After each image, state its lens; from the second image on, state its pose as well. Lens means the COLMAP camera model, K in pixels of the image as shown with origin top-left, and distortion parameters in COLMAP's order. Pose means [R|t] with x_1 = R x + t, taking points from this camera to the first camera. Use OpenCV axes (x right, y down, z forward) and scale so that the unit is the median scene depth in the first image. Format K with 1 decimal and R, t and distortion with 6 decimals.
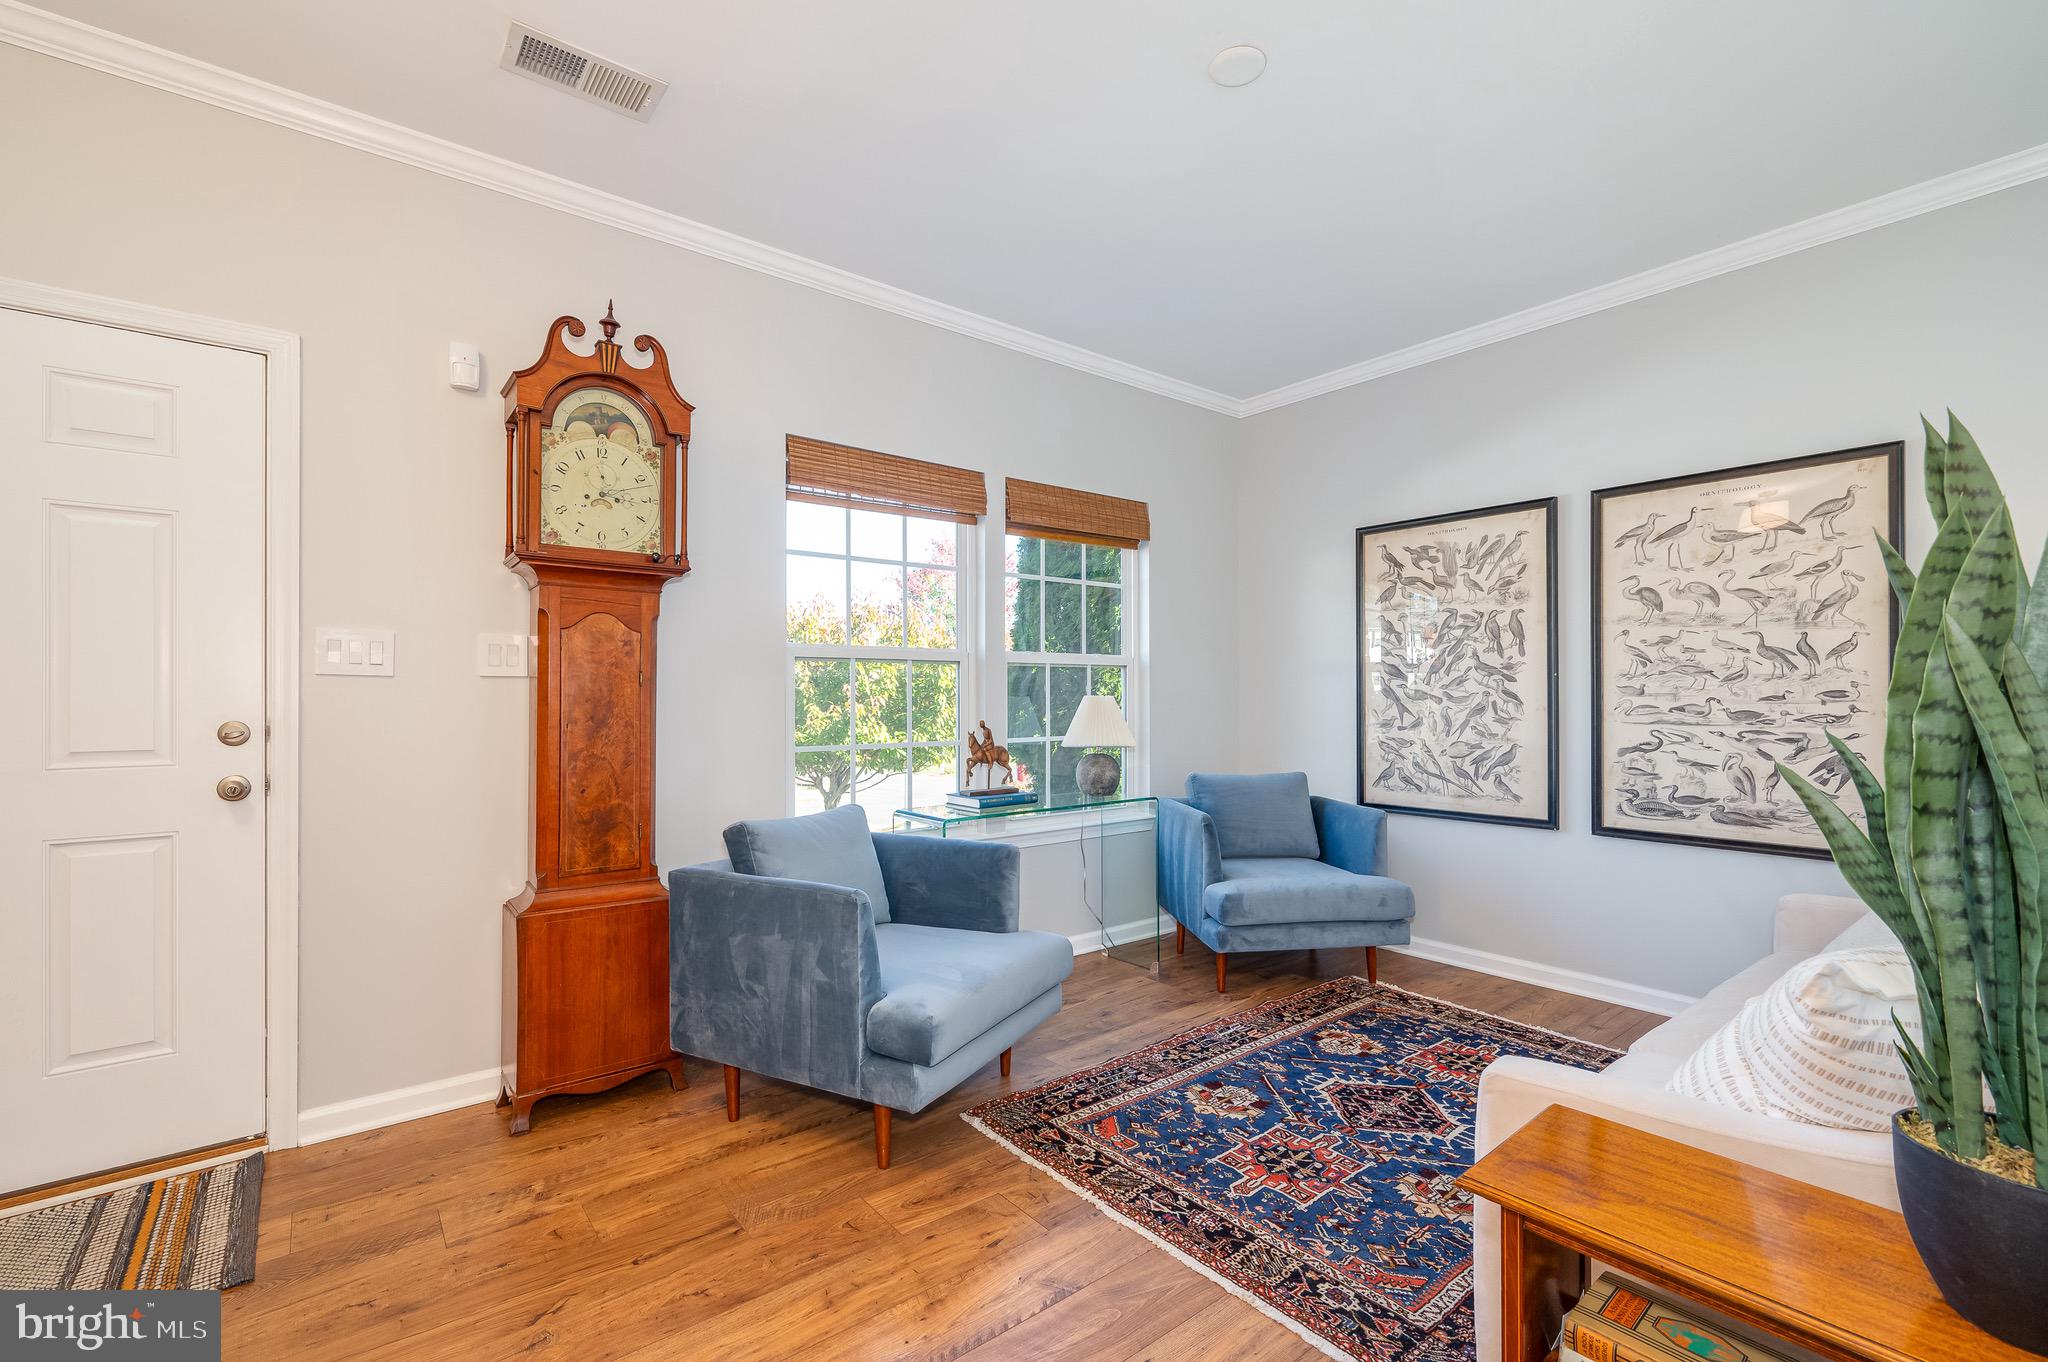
lens RADIAL K [[888.8, 0, 1014.7], [0, 888.8, 691.2], [0, 0, 1]] dist [0.002226, 0.000294]
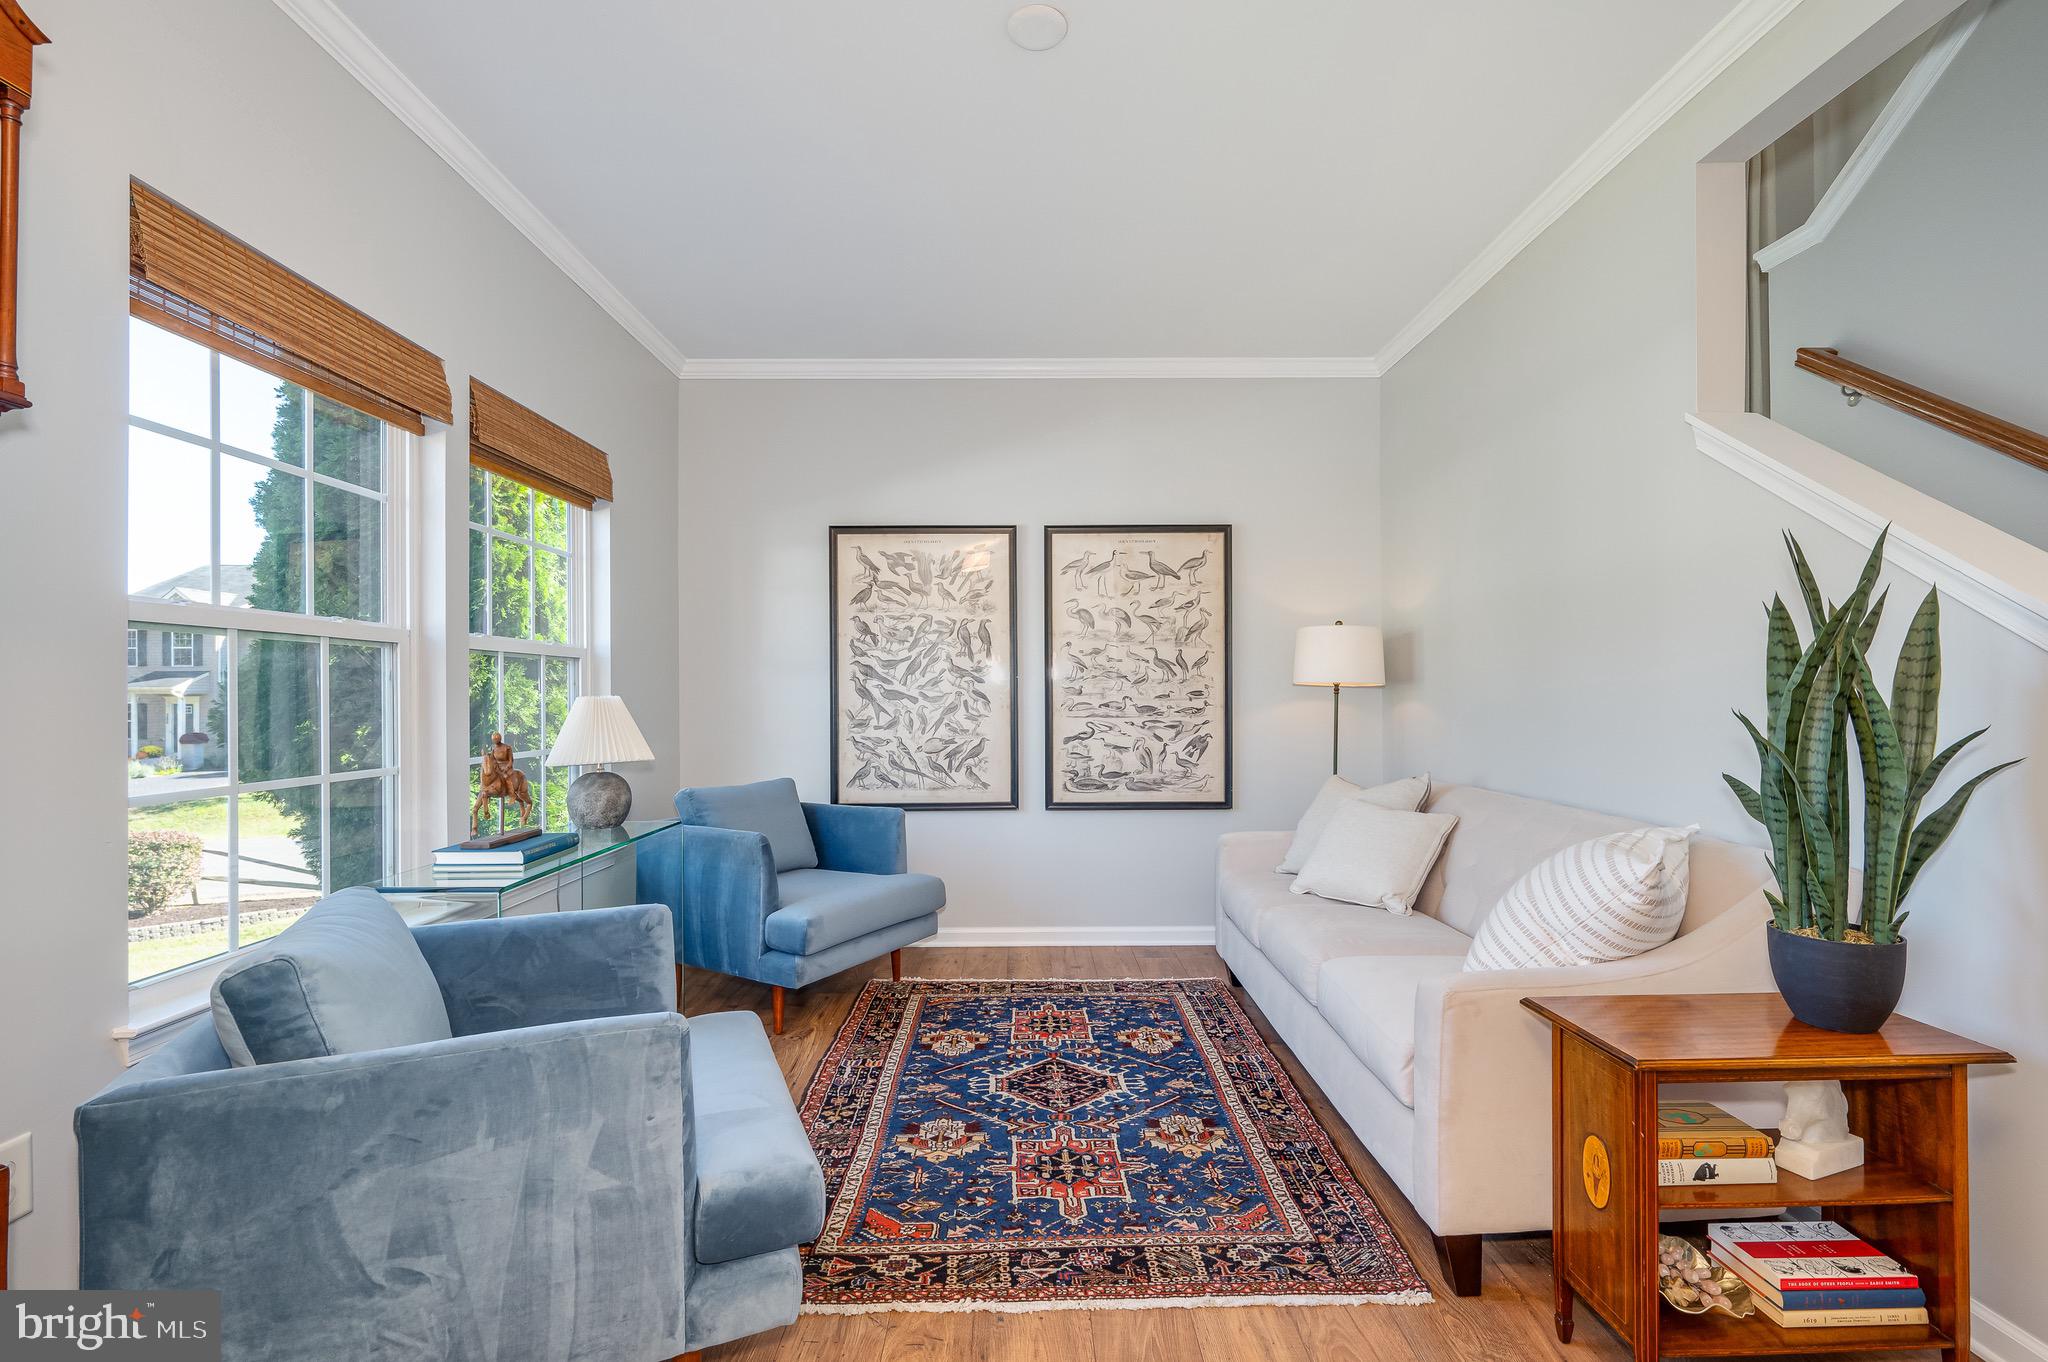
lens RADIAL K [[893.8, 0, 1030.5], [0, 893.8, 689.1], [0, 0, 1]] dist [0.000436, -0.000148]
pose [[0.614722, 0.004321, 0.788732, -0.340306], [0.000562, 0.999982, -0.005916, 0.004320], [-0.788744, 0.004080, 0.614708, 0.287403]]
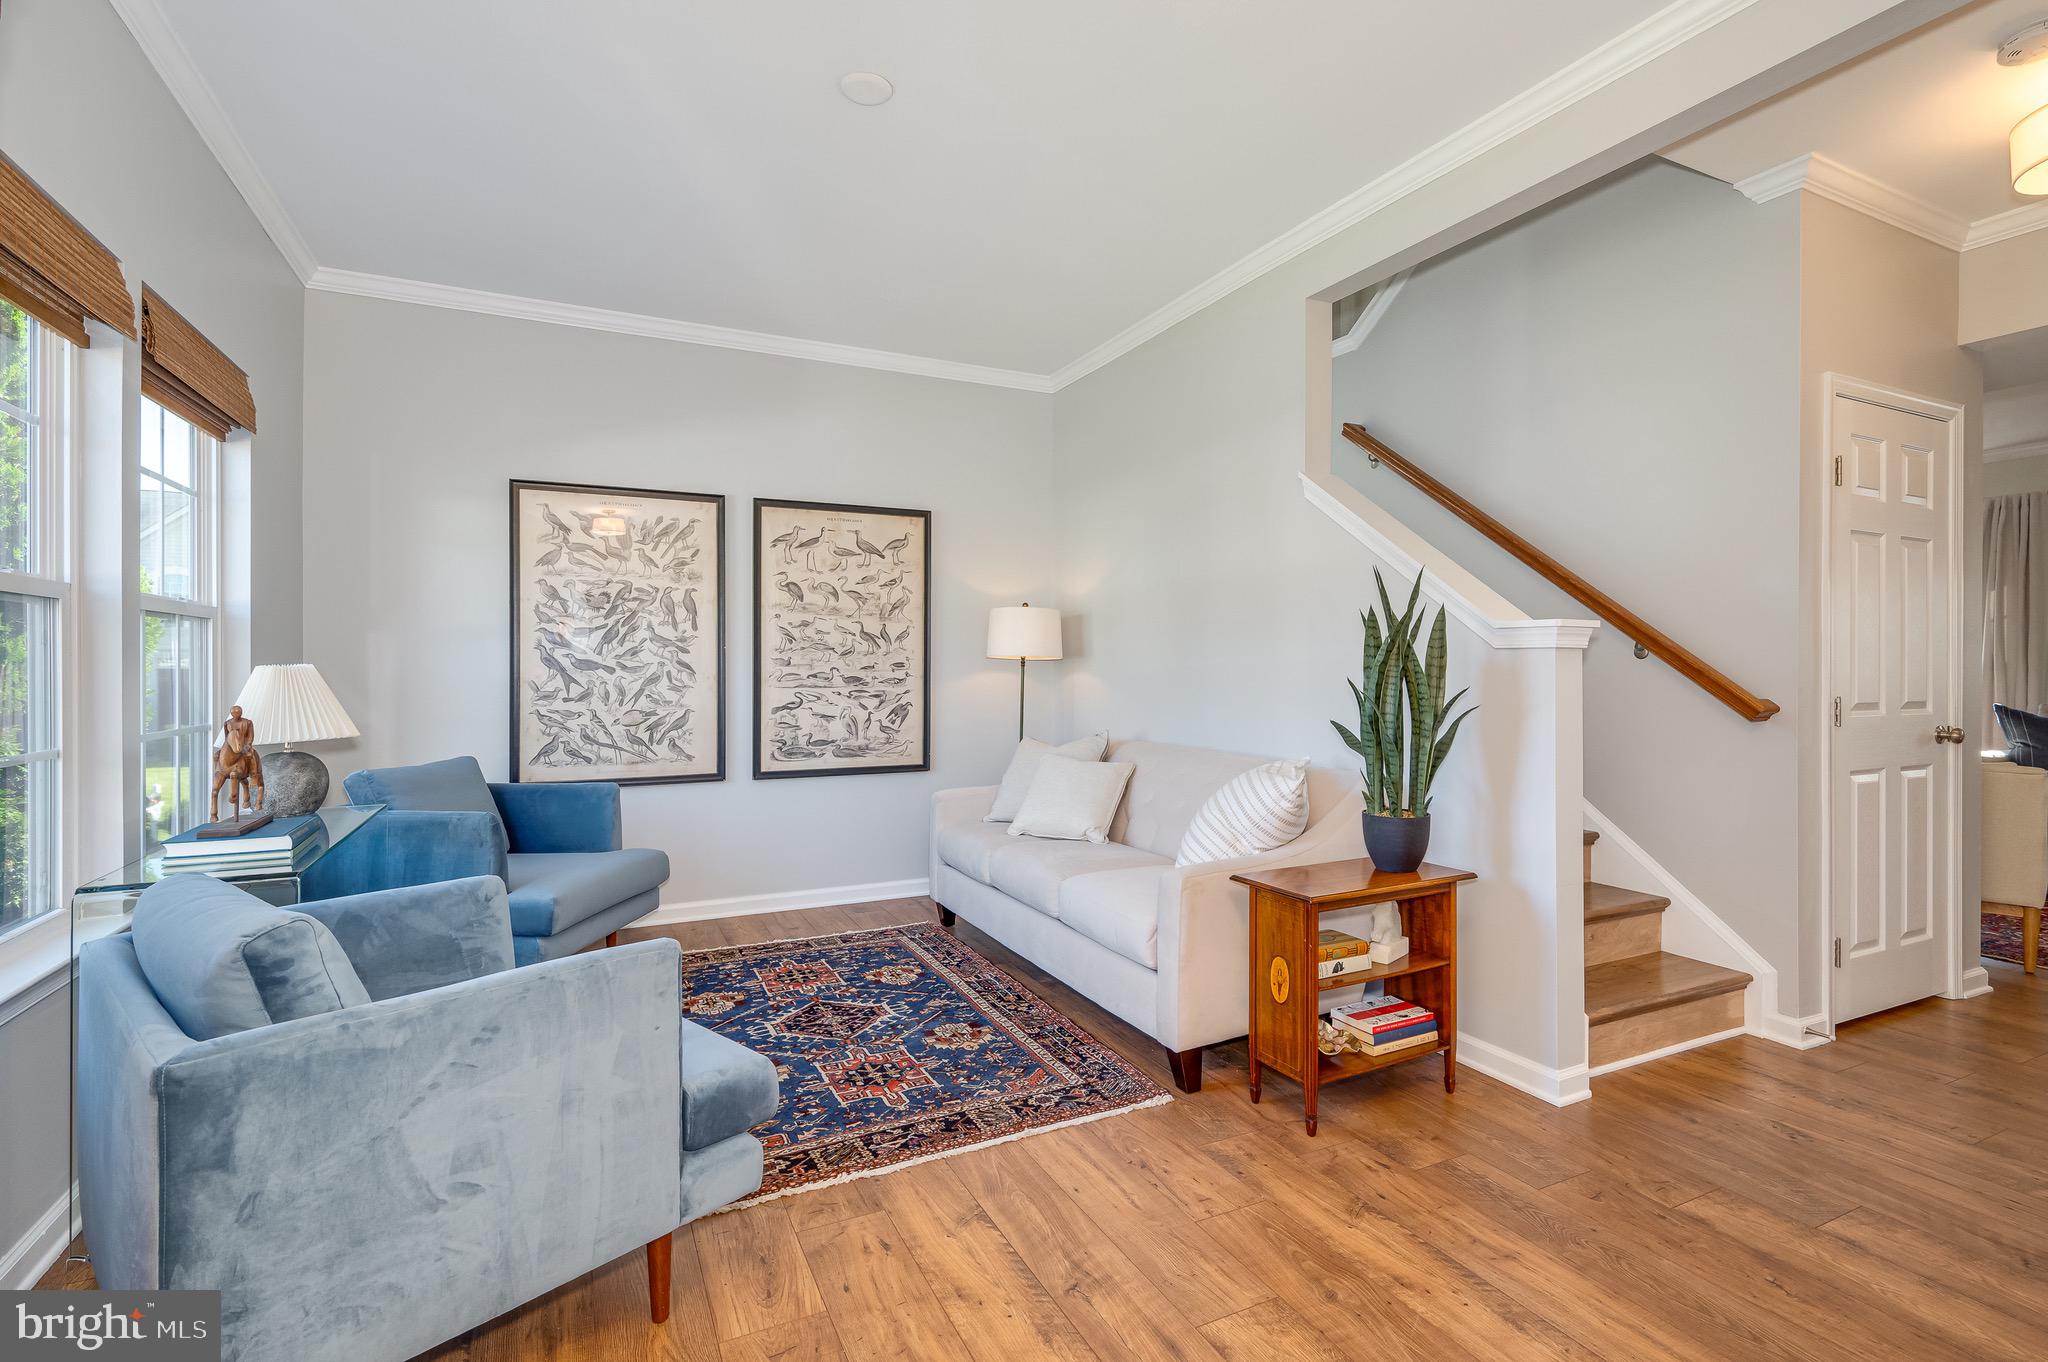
lens RADIAL K [[947.0, 0, 1025.3], [0, 947.0, 662.8], [0, 0, 1]] dist [0.004532, 0.000253]
pose [[0.221340, 0.005112, 0.975183, -0.568443], [-0.004697, 0.999980, -0.004175, 0.004822], [-0.975185, -0.003656, 0.221359, 0.372004]]
